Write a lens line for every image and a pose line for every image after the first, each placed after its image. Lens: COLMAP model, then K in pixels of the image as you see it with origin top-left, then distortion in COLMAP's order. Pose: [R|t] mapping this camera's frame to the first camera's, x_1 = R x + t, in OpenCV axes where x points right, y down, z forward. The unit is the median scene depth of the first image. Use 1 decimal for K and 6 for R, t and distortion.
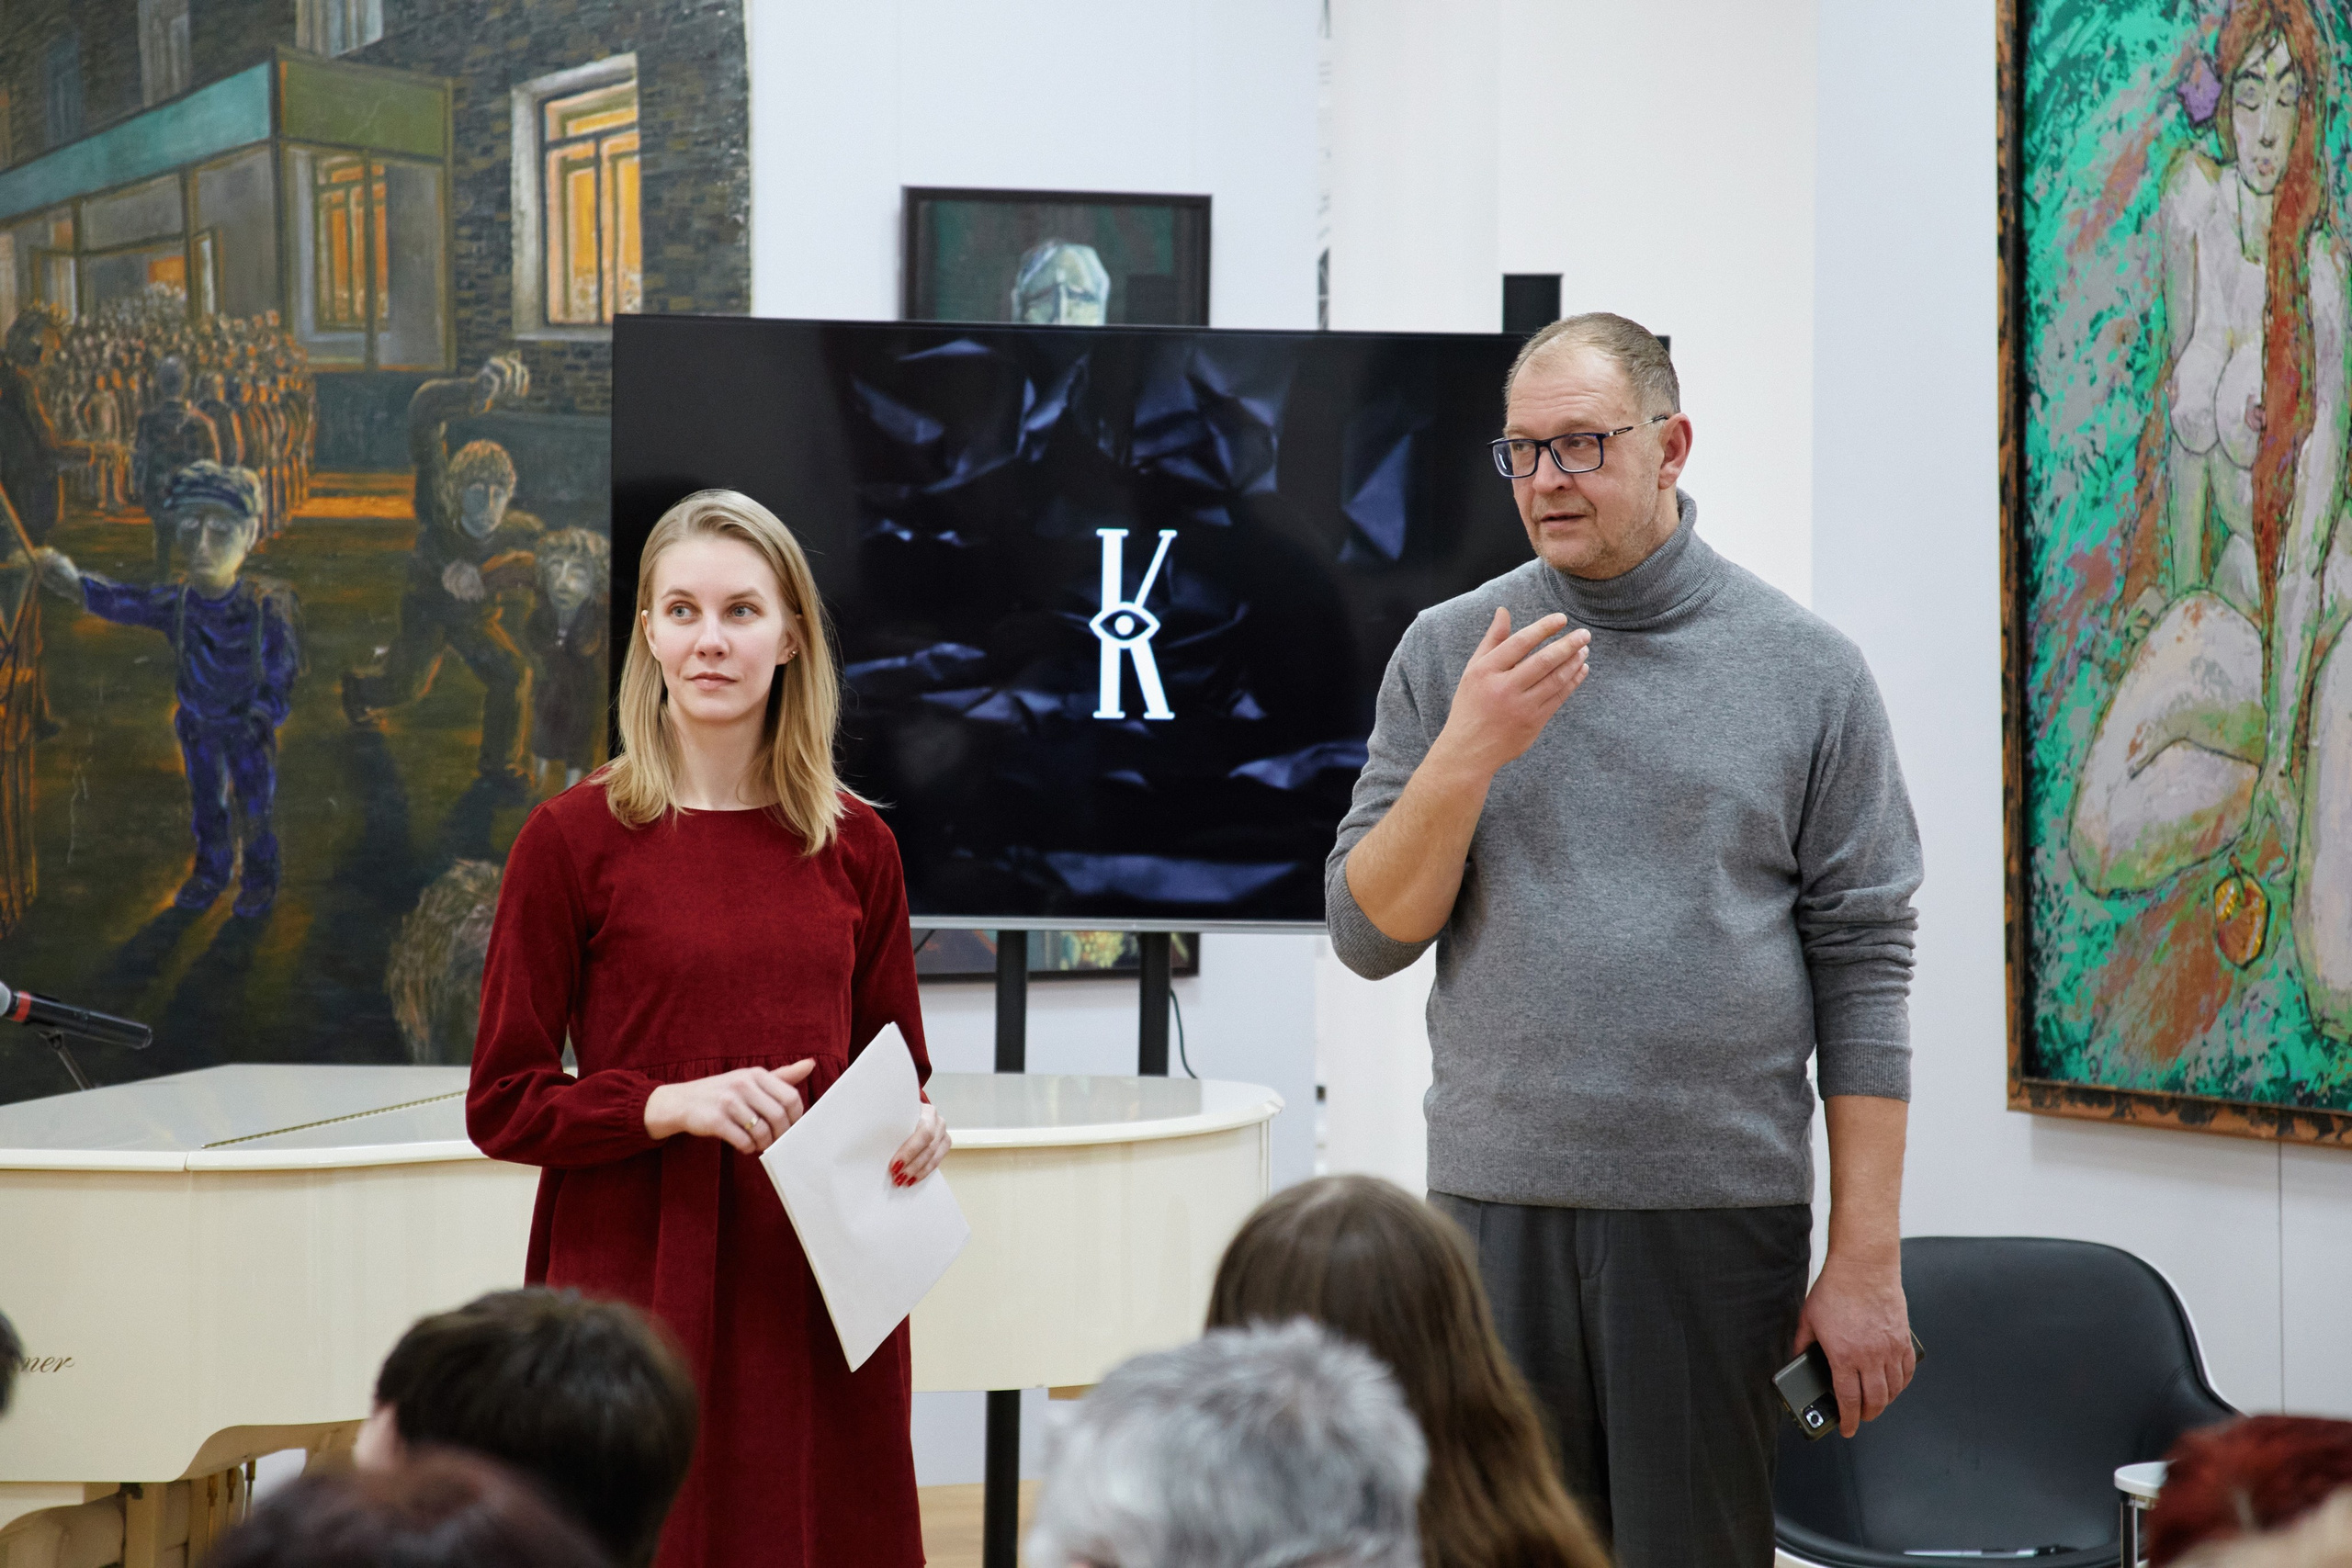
lens RADIAL K [[7438.8, 0, 1117.0], [0, 7438.8, 810.3], [0, 0, 1]] dist [0.561015, 1.985459]
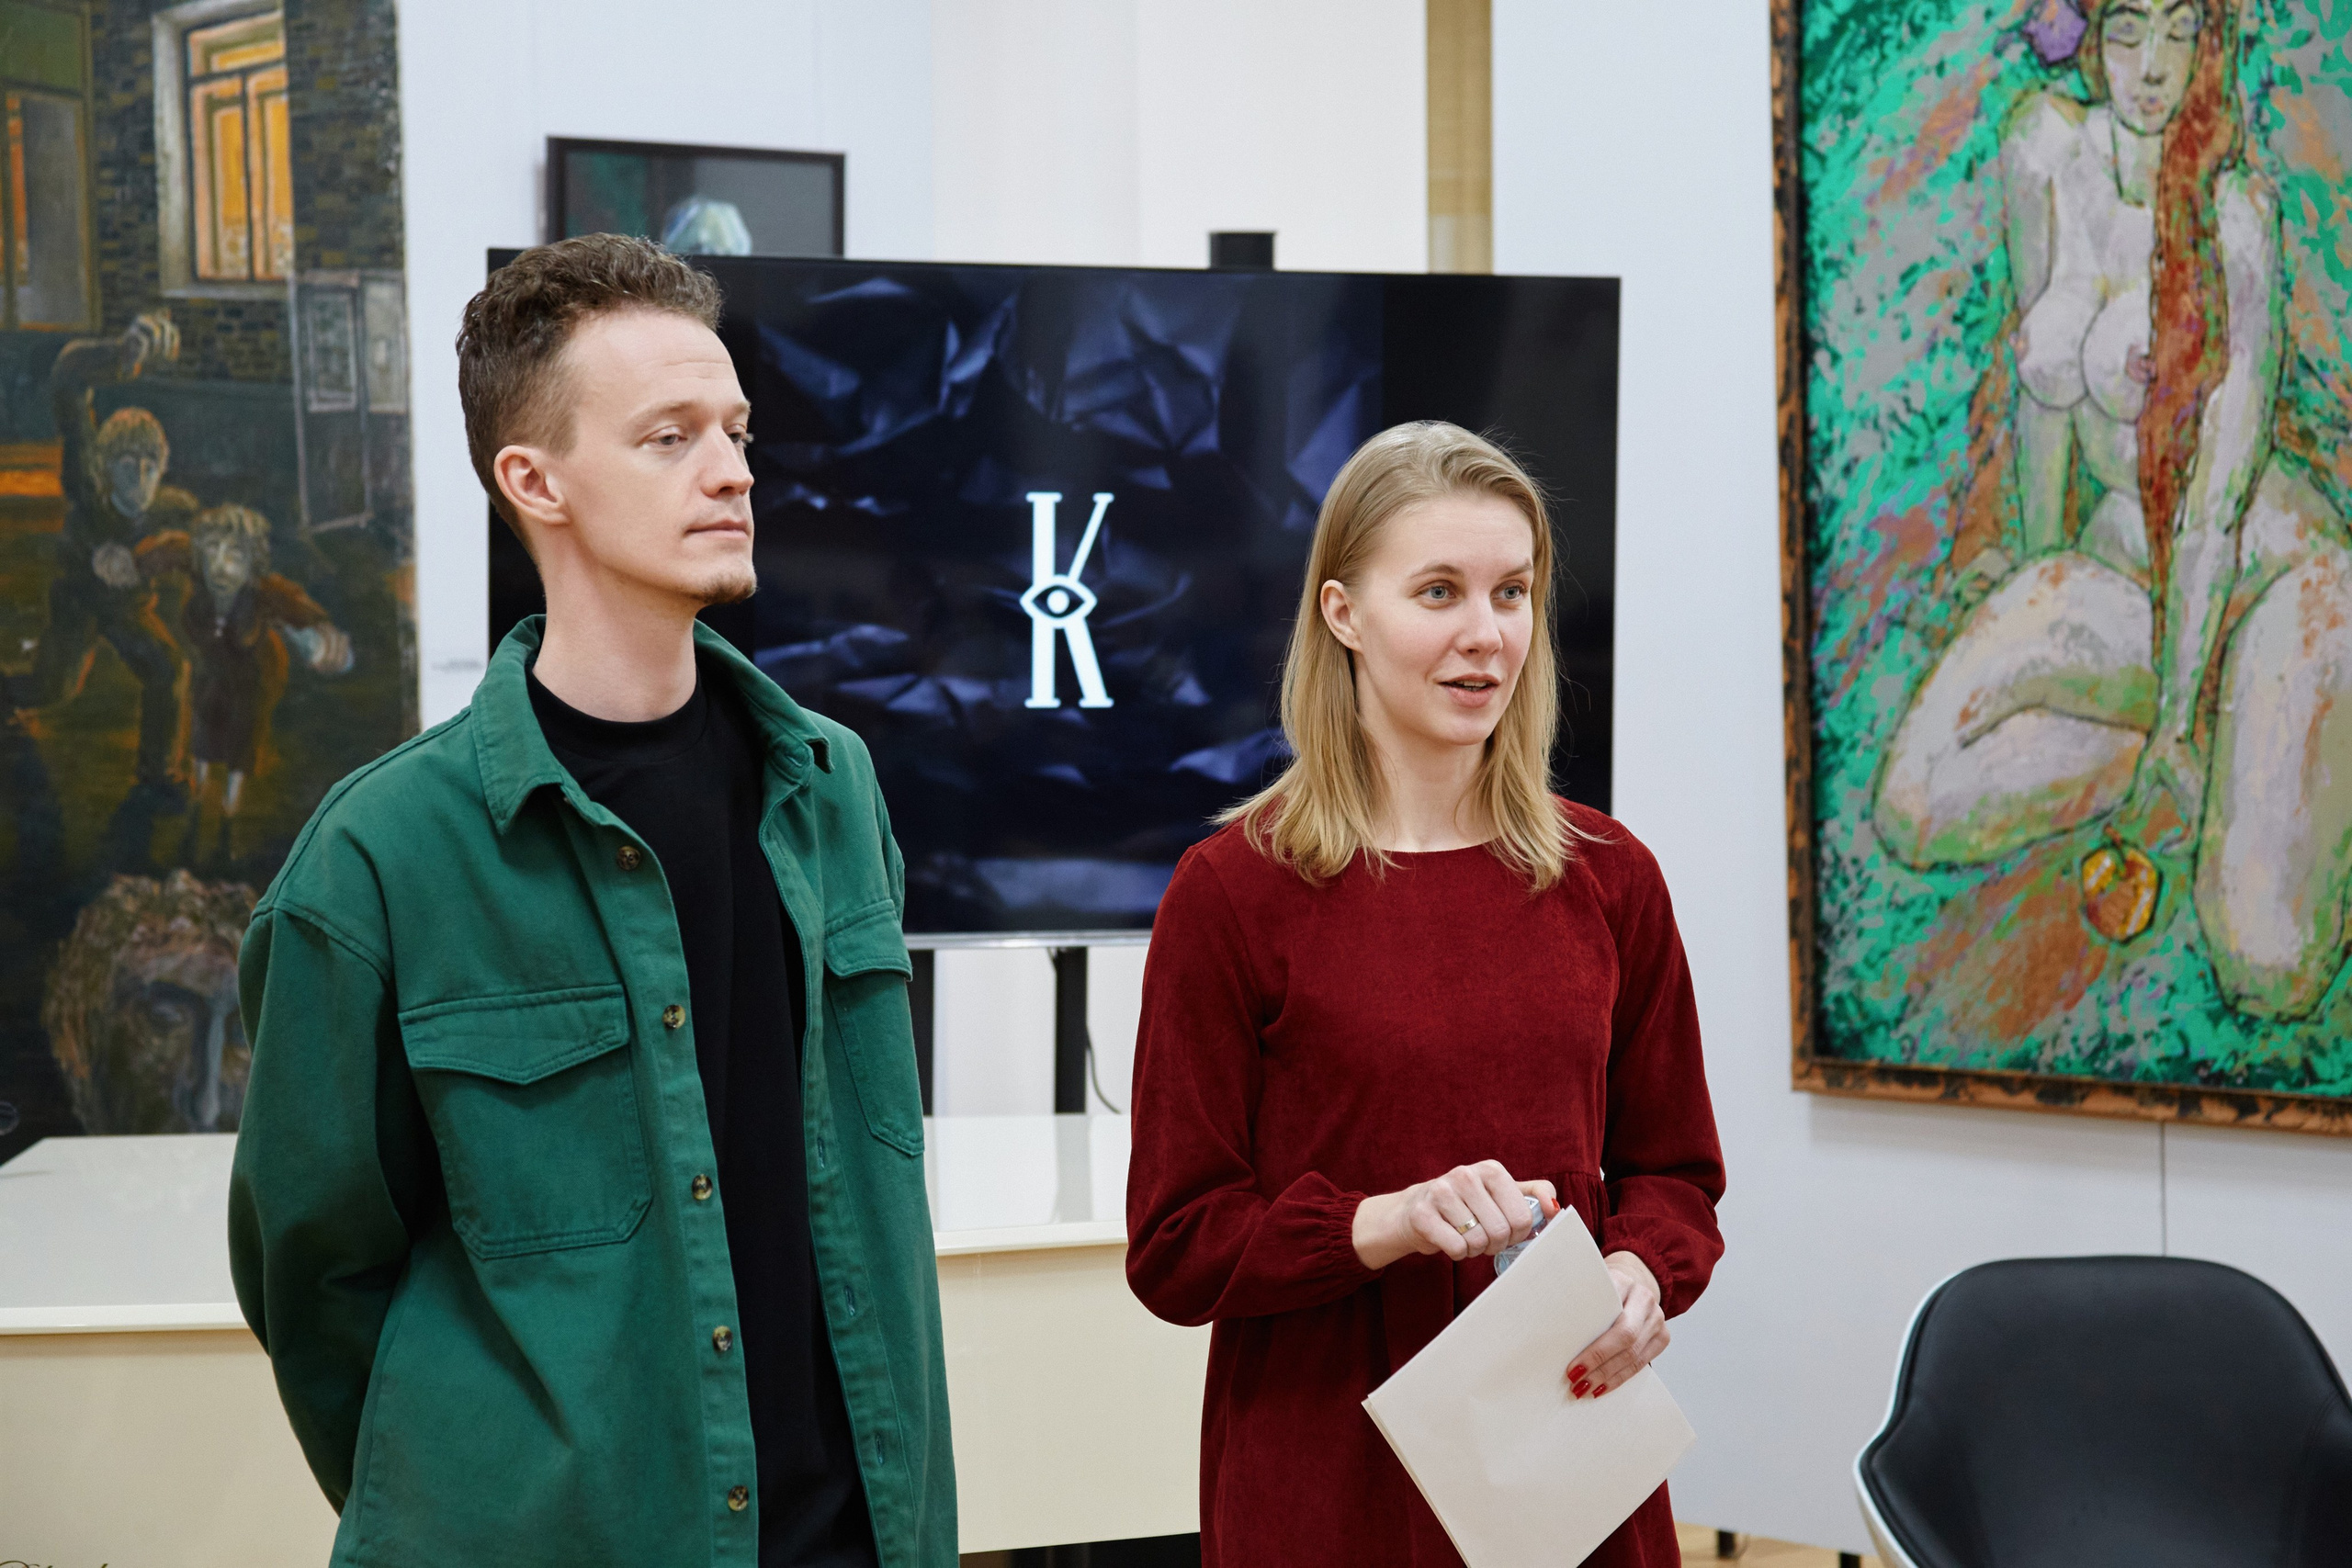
lens RADIAL K [[5321.8, 0, 1089.0], [0, 5321.8, 811.2], [0, 0, 1]] dist [0.316194, -0.128165]
pose [[0.961385, -0.025099, 0.274060, -0.160386], [0.021793, 0.999648, 0.015102, -0.008826], [-0.274343, -0.008547, 0.961594, 0.364891]]
